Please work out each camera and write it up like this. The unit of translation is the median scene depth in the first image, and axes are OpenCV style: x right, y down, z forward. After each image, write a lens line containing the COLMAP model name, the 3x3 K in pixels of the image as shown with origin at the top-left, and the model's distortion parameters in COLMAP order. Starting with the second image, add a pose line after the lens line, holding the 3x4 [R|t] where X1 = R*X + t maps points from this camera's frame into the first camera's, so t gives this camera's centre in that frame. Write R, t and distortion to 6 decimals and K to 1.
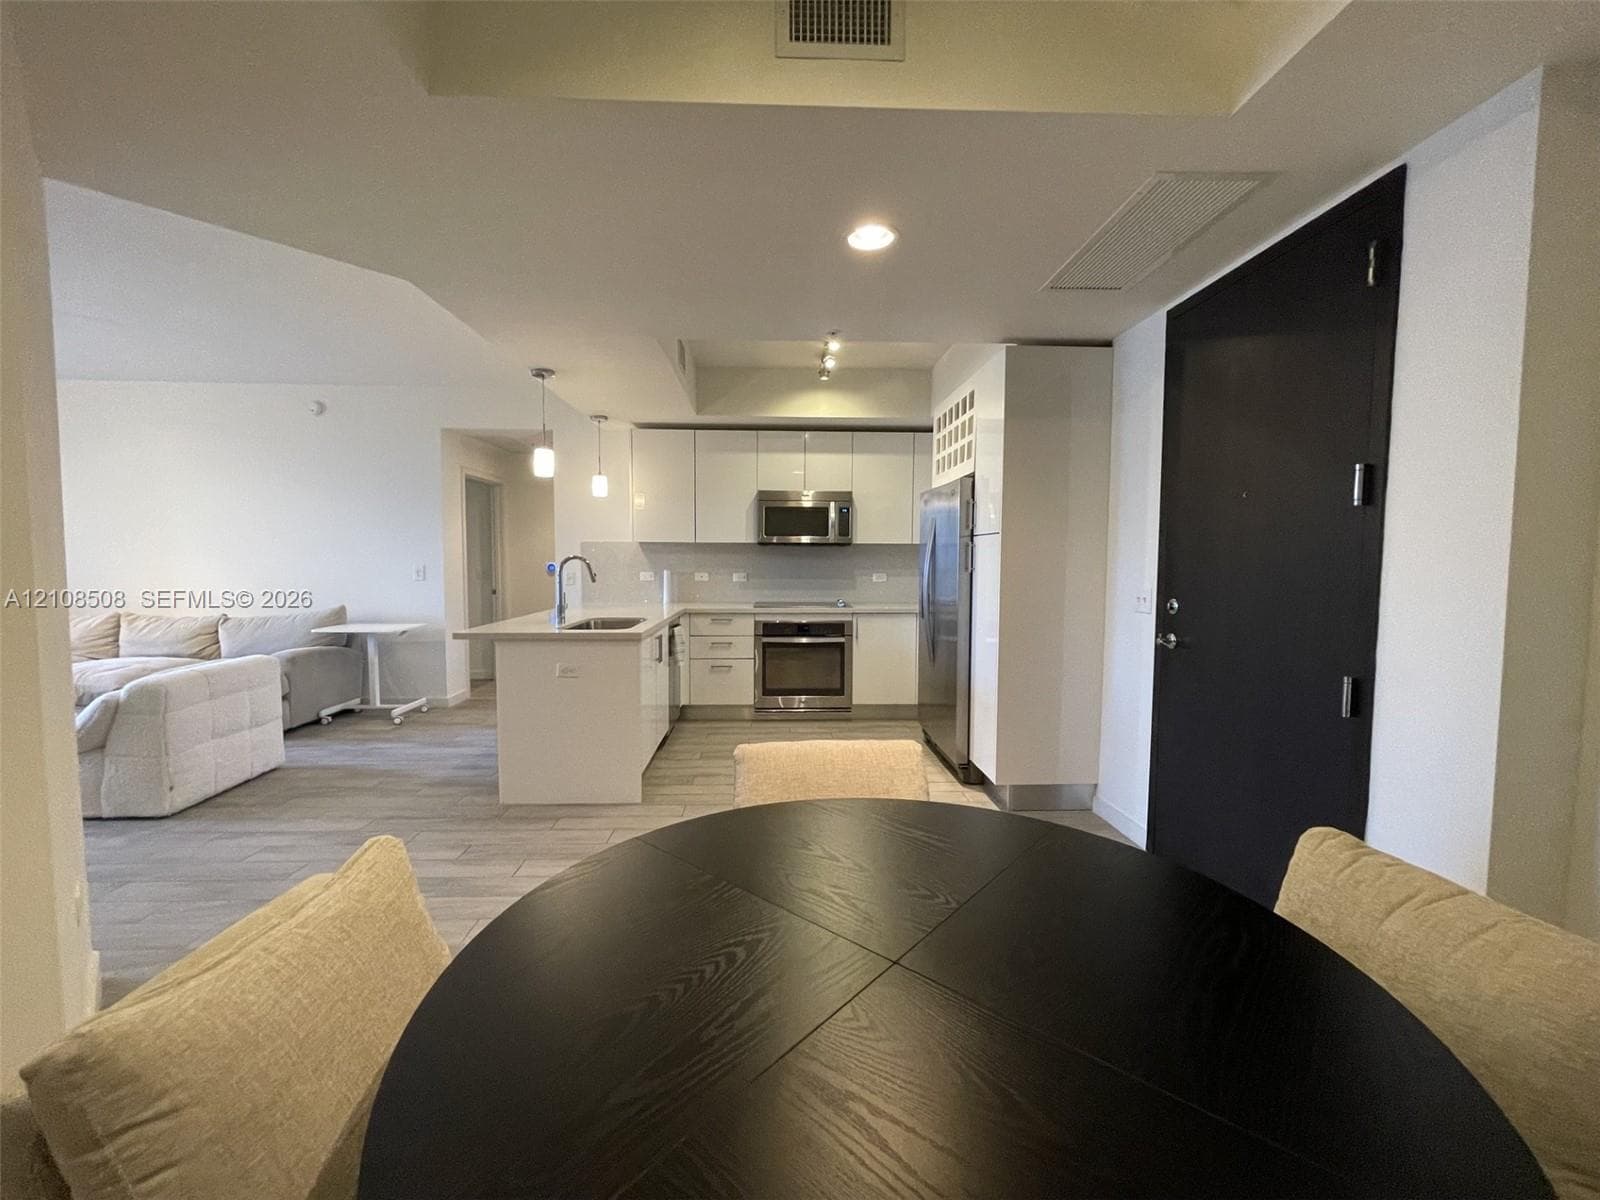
lens RADIAL K [[646.2, 0, 787.0], [0, 646.2, 600.9], [0, 0, 1]] dist [-0.001631, -0.000459]
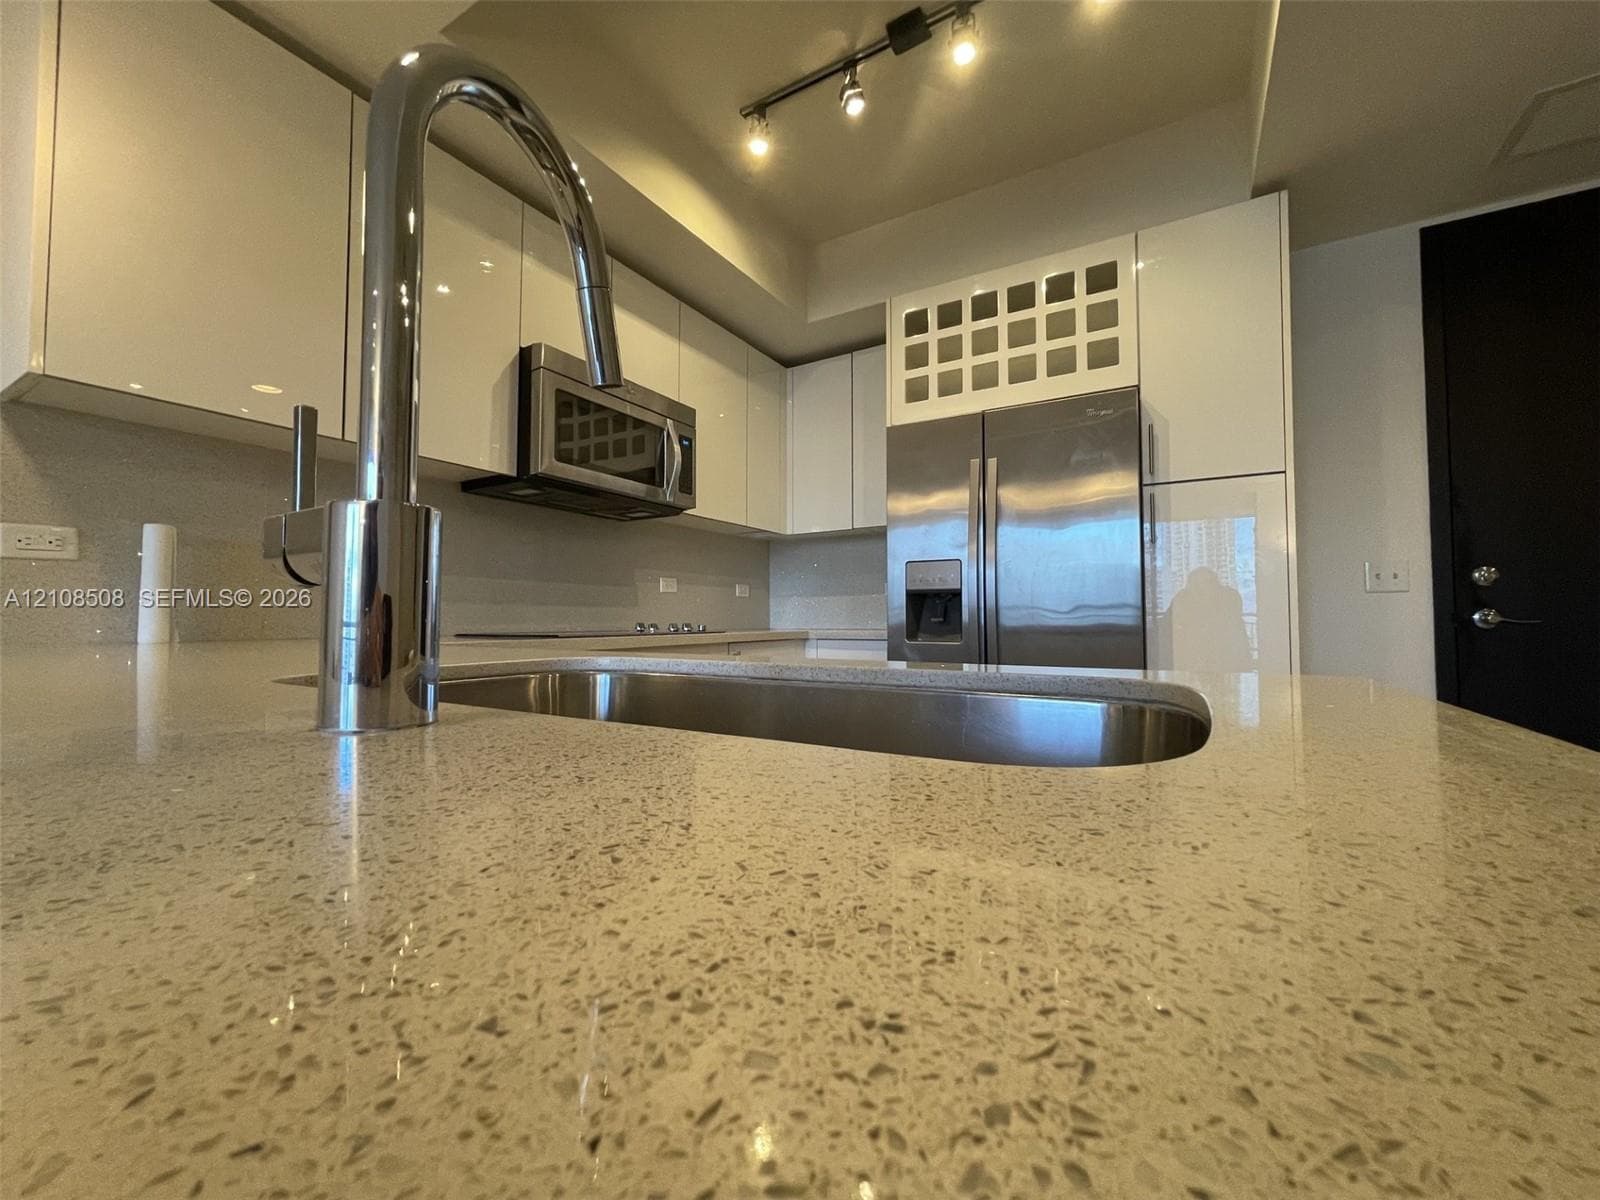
lens RADIAL K [[646.2, 0, 787.0], [0, 646.2, 600.9], [0, 0, 1]] dist [-0.001631, -0.000459]
pose [[0.539742, 0.013005, 0.841730, -0.300303], [0.060236, 0.996721, -0.054026, 0.015277], [-0.839673, 0.079863, 0.537189, 0.692302]]
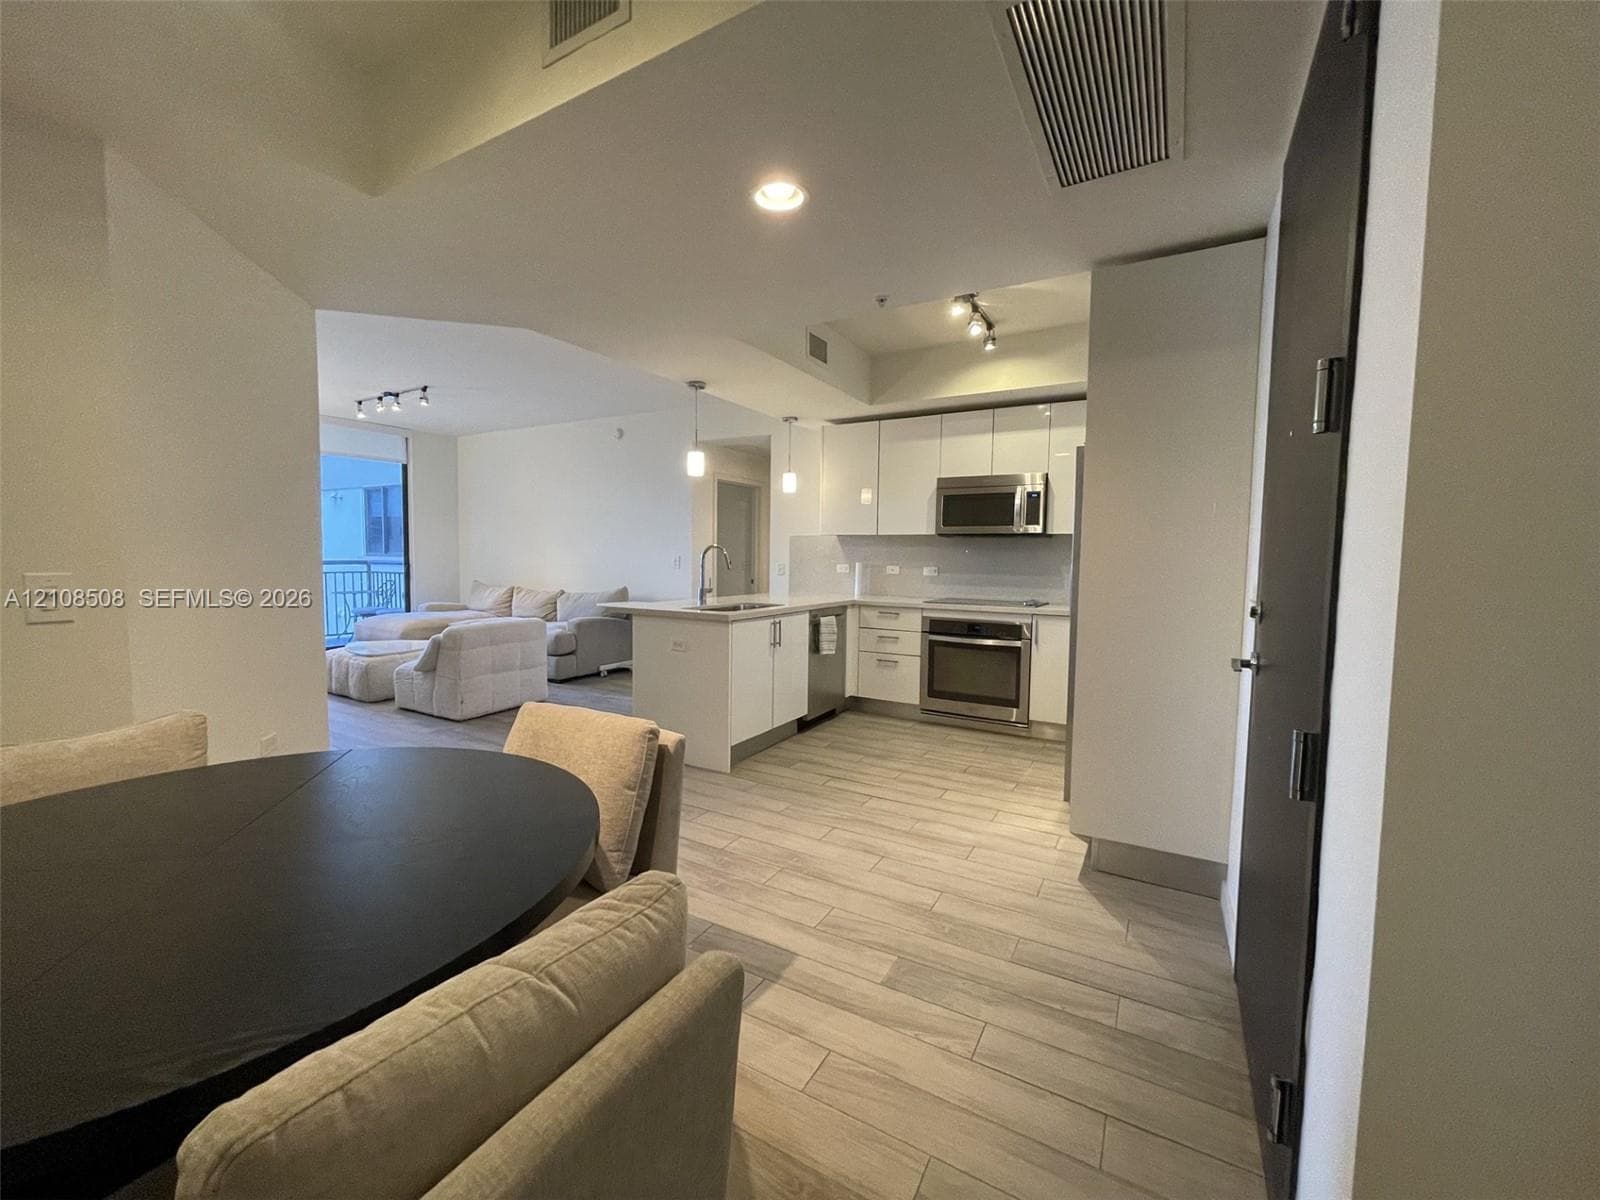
lens RADIAL K [[646.2, 0, 787.0], [0, 646.2, 600.9], [0, 0, 1]] dist [-0.001631, -0.000459]
pose [[0.844918, 0.044466, -0.533044, 0.284780], [-0.045196, 0.998910, 0.011689, 0.006140], [0.532983, 0.014215, 0.846007, 0.093916]]
